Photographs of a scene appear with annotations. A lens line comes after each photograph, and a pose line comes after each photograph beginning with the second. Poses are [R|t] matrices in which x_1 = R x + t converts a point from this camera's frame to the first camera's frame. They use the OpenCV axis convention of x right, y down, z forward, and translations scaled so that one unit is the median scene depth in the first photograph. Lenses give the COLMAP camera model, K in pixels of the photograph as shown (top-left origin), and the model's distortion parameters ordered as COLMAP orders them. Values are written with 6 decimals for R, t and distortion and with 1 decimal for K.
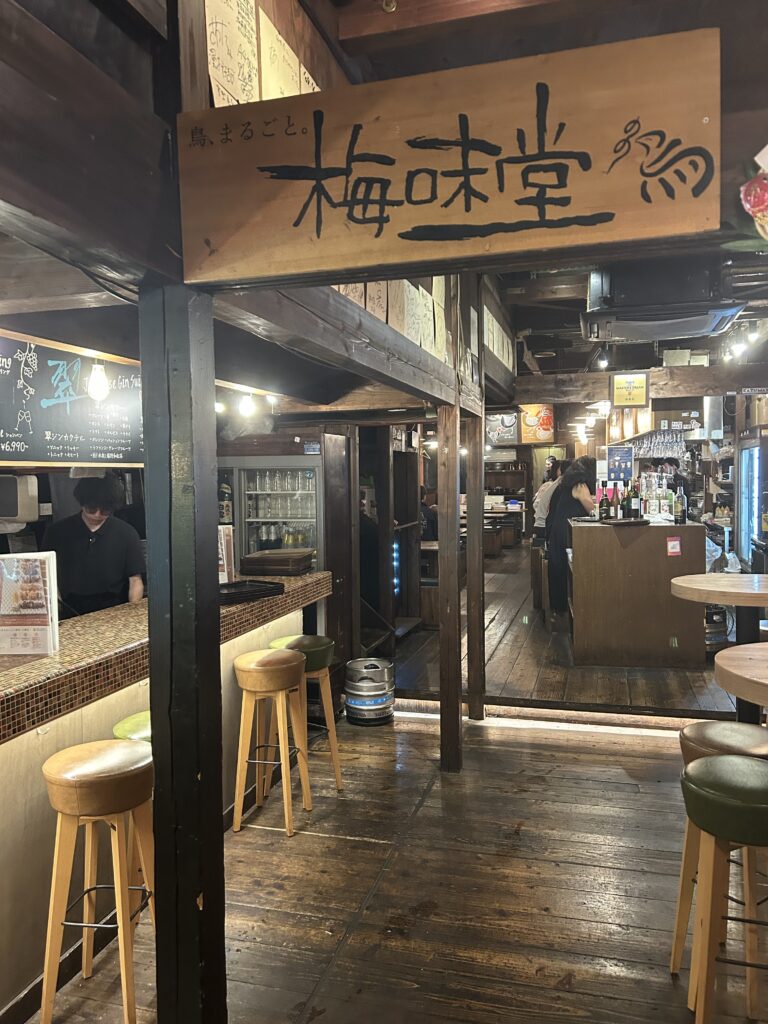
lens RADIAL K [[797.1, 0, 387.9], [0, 797.1, 510.6], [0, 0, 1]] dist [0.008552, -0.025814]
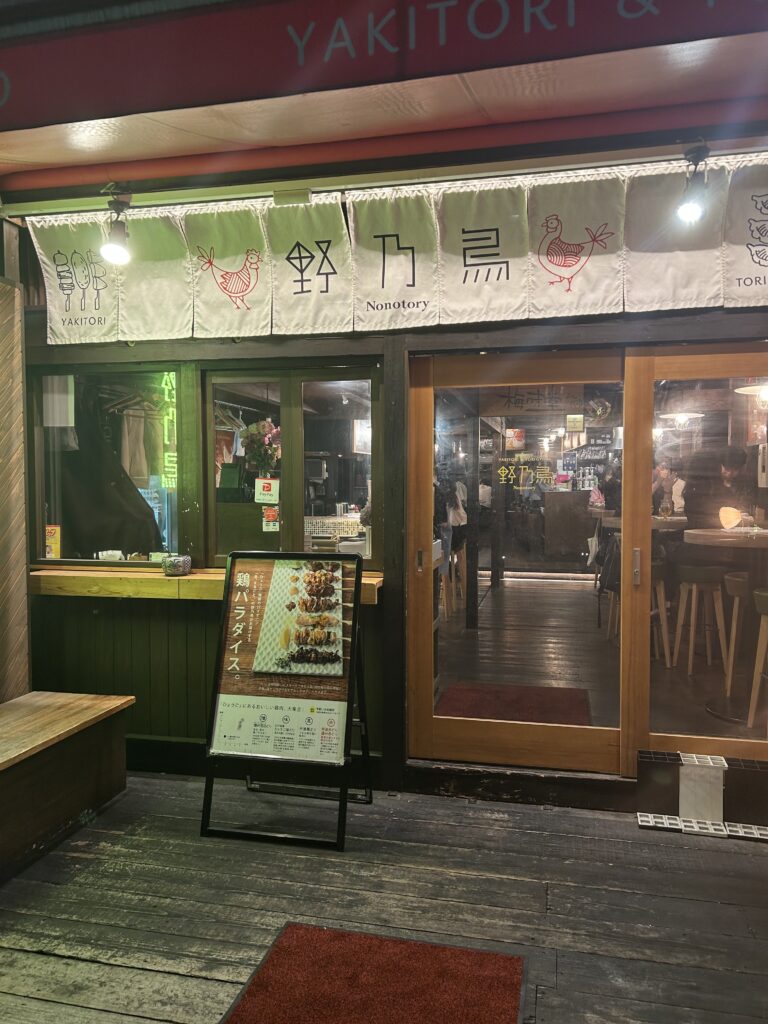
lens RADIAL K [[797.1, 0, 382.9], [0, 797.1, 511.7], [0, 0, 1]] dist [0.008552, -0.025814]
pose [[0.998698, 0.011154, 0.049775, -0.232963], [-0.010949, 0.999930, -0.004391, 0.070266], [-0.049820, 0.003840, 0.998751, -0.829896]]
